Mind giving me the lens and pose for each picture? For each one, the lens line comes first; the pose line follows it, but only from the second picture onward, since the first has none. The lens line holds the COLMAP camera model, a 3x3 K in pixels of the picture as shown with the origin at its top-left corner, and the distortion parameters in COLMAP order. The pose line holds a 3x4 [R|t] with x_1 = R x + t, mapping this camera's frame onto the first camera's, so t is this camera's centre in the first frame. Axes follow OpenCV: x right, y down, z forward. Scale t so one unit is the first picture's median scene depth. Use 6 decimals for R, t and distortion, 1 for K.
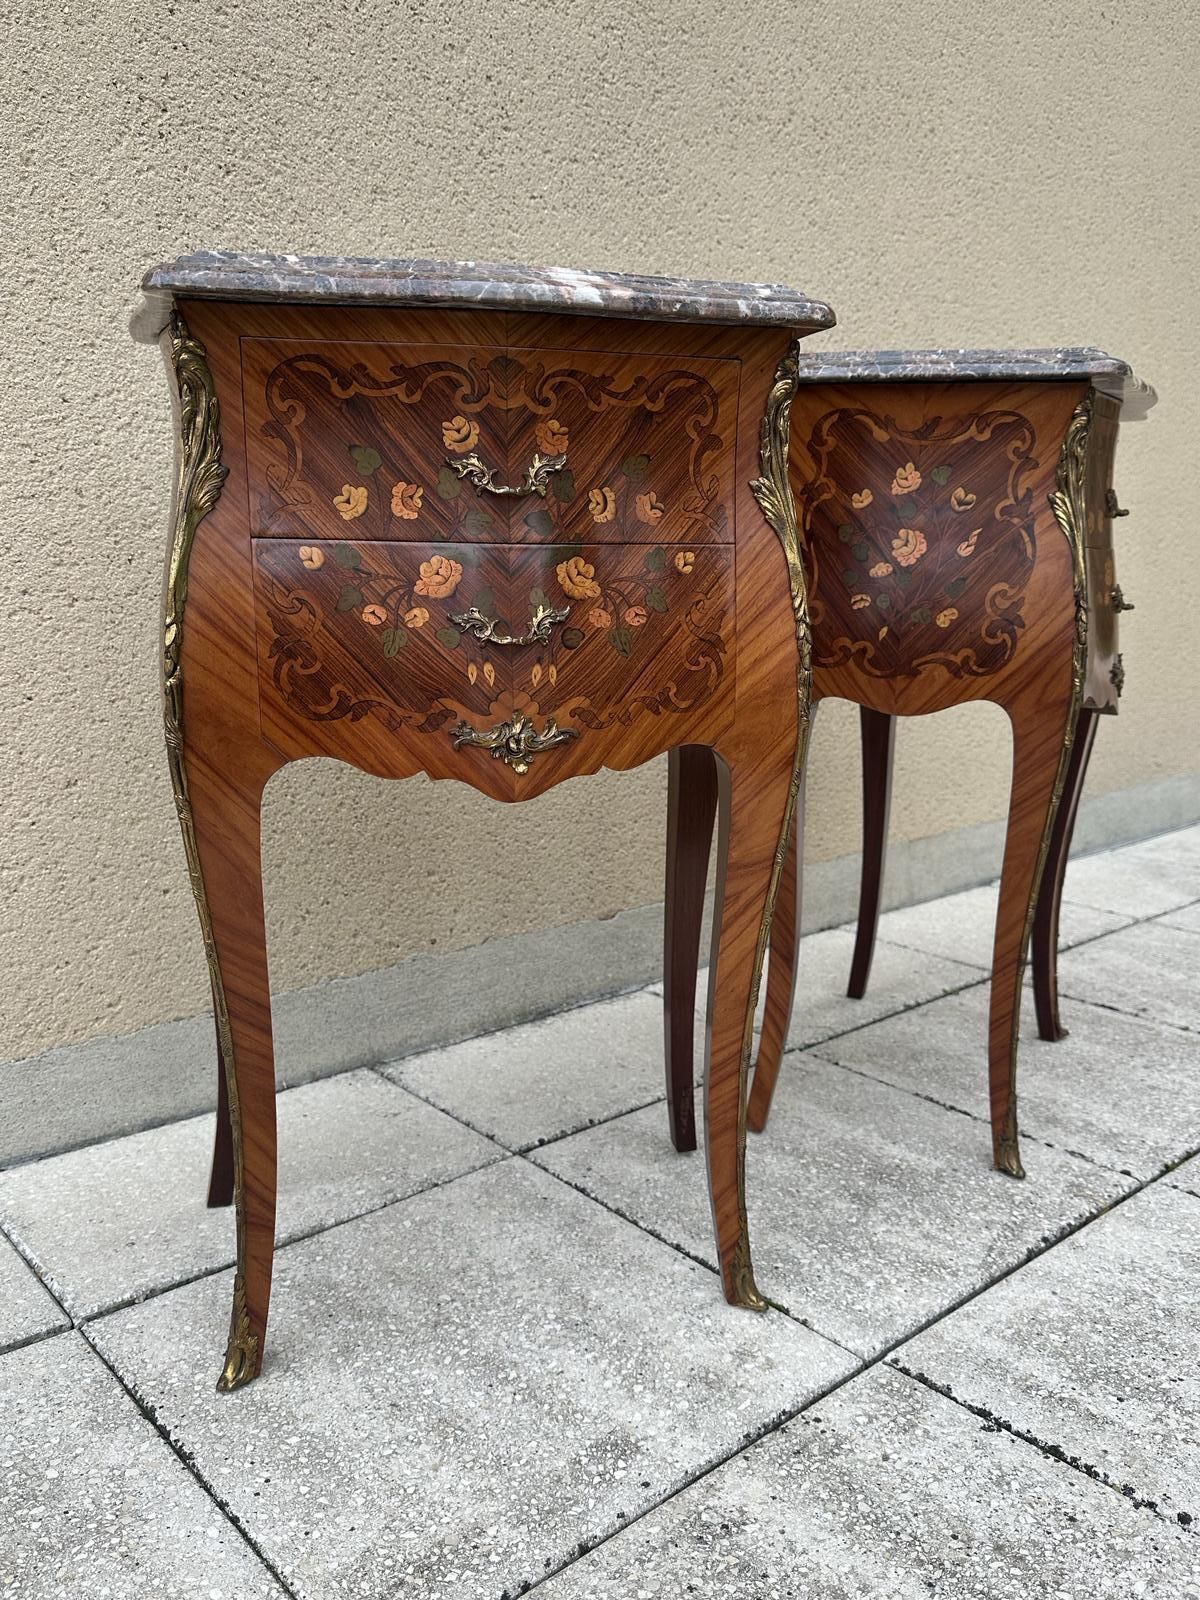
lens RADIAL K [[1273.4, 0, 604.6], [0, 1273.4, 799.4], [0, 0, 1]] dist [0.042613, -0.077182]
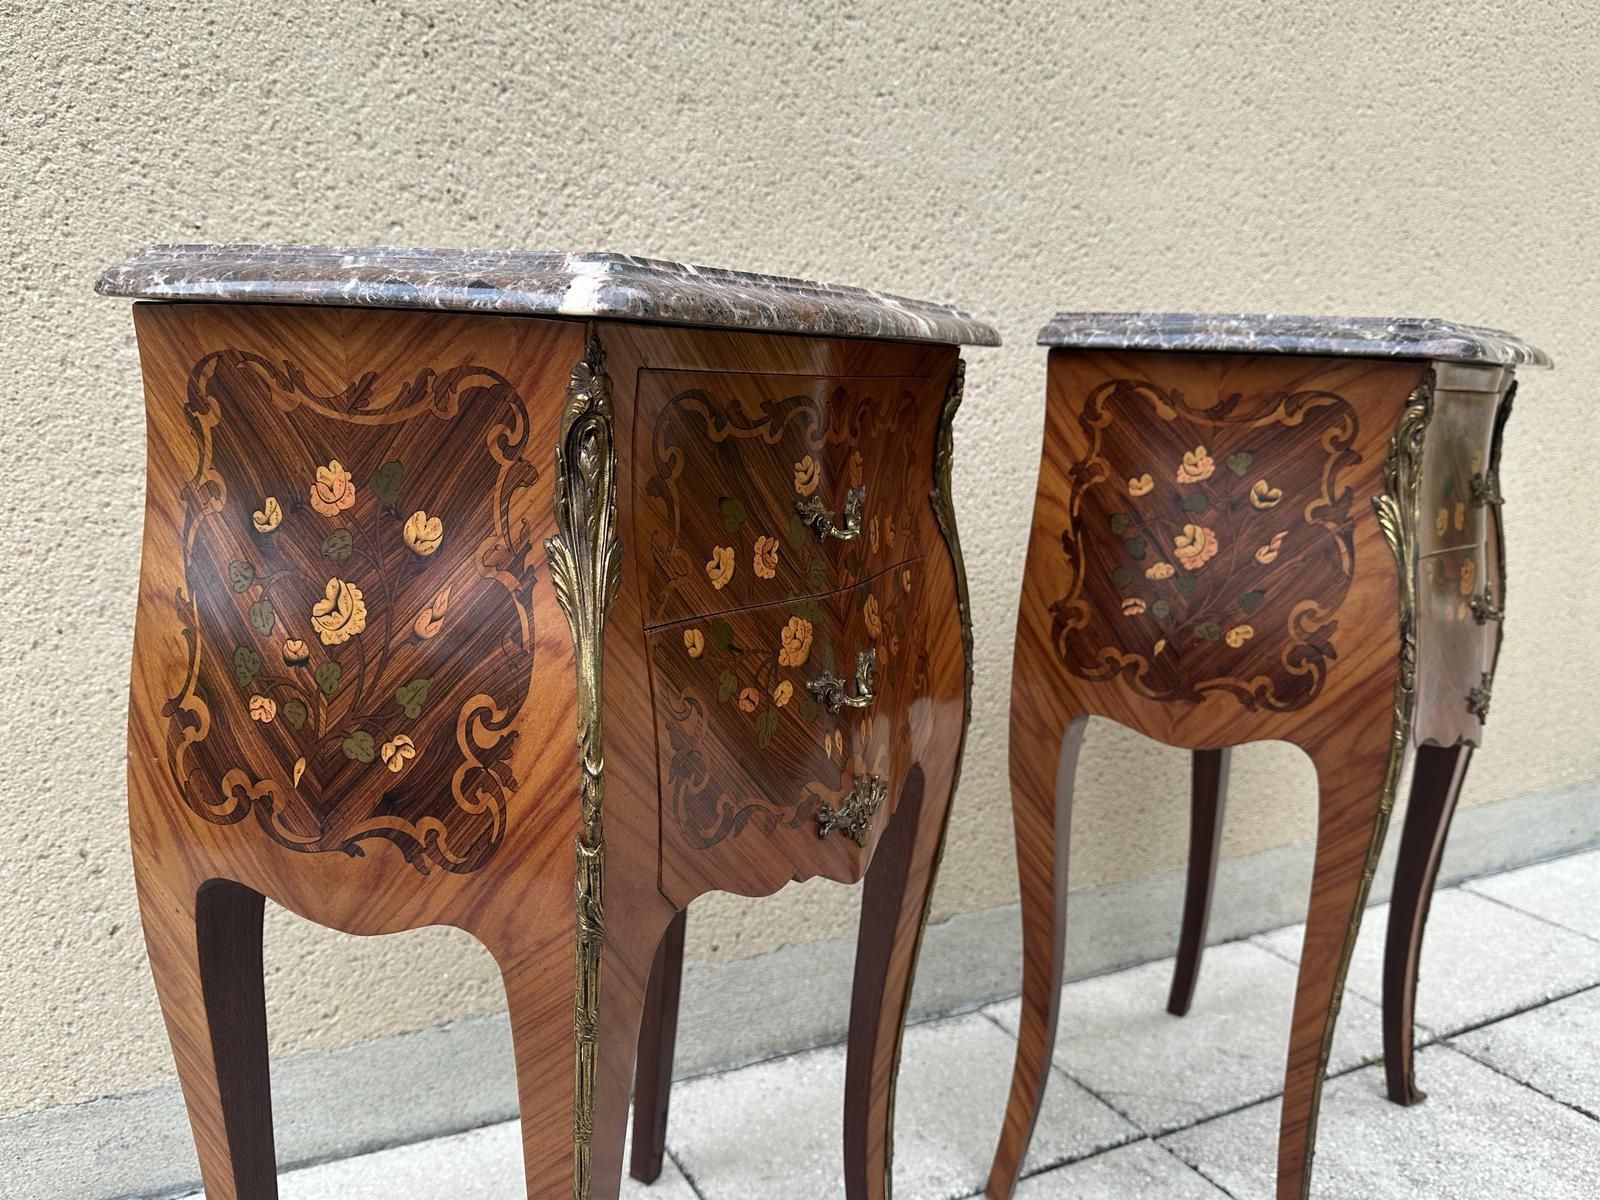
lens RADIAL K [[1269.1, 0, 791.6], [0, 1269.1, 602.3], [0, 0, 1]] dist [0.125549, -0.257079]
pose [[0.972368, 0.057477, -0.226269, 0.134306], [-0.063131, 0.997846, -0.017825, -0.151112], [0.224757, 0.031617, 0.973902, 0.215390]]
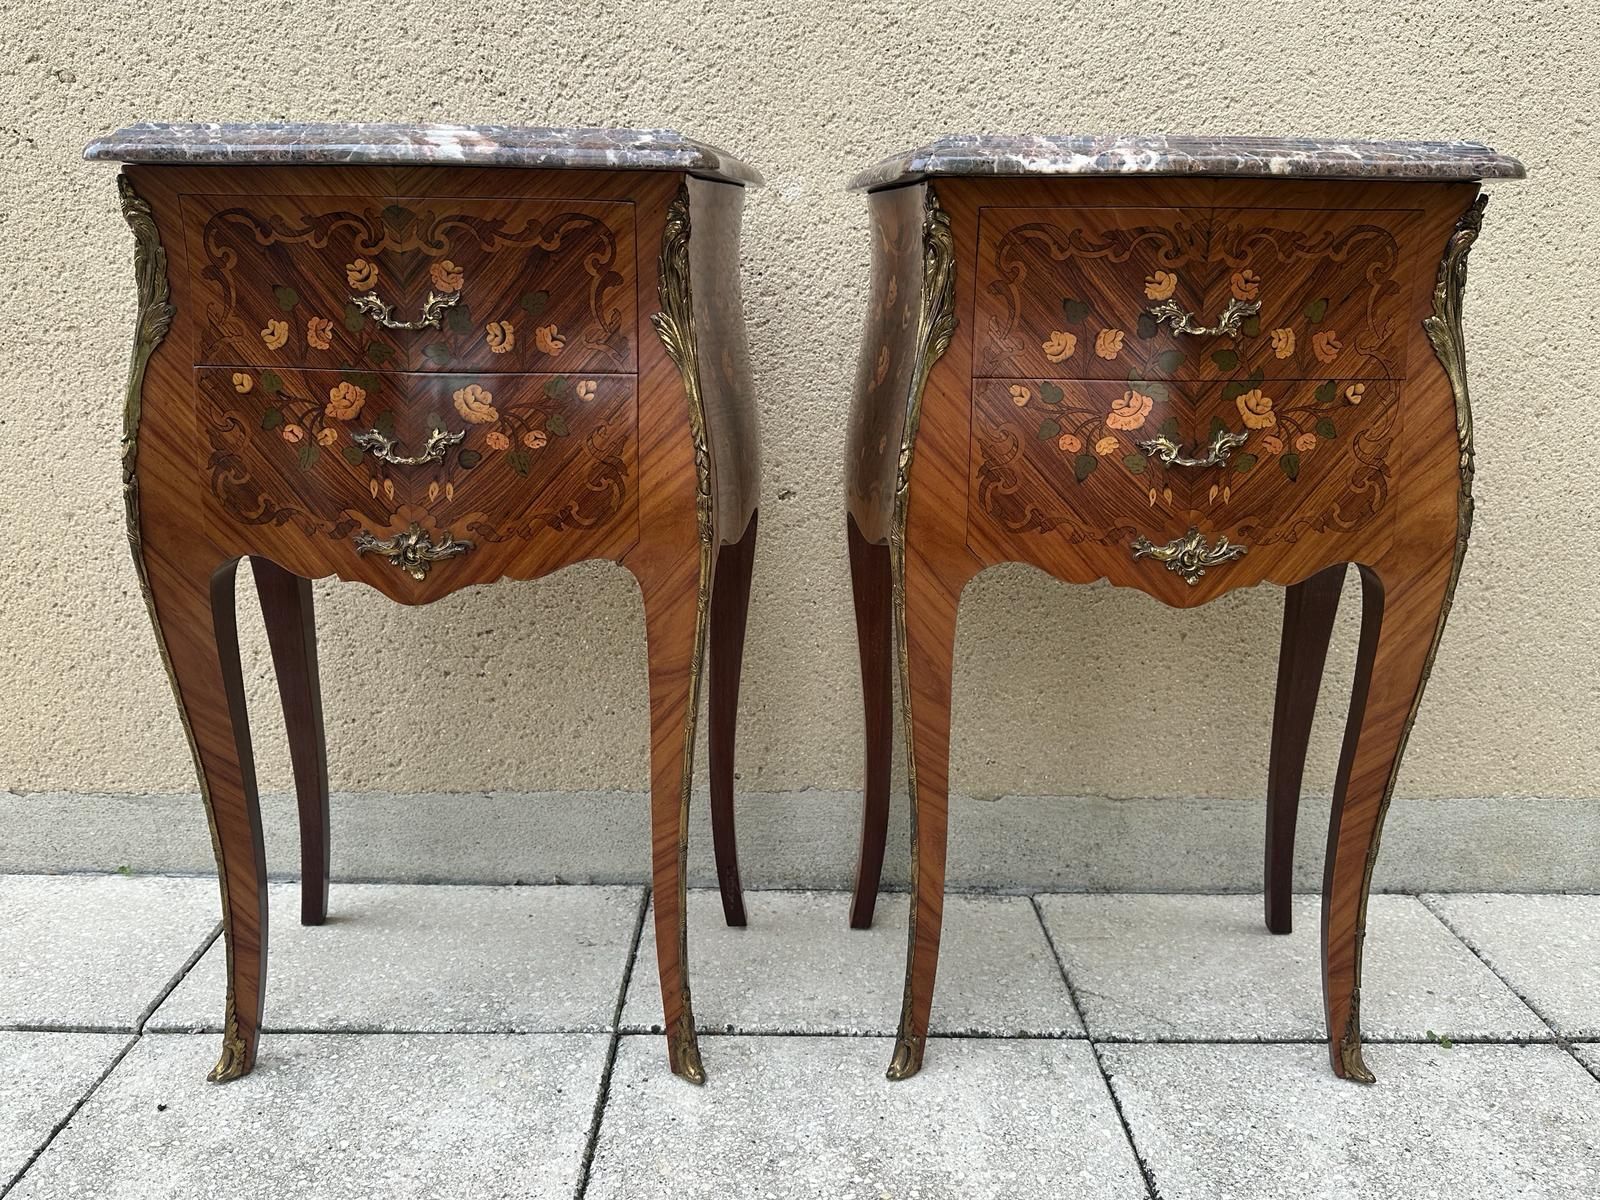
lens RADIAL K [[1273.8, 0, 800.7], [0, 1273.8, 594.1], [0, 0, 1]] dist [0.019714, -0.030347]
pose [[0.755091, 0.153651, -0.637361, 0.643795], [-0.131015, 0.987905, 0.082943, -0.140549], [0.642396, 0.020874, 0.766089, 0.433009]]
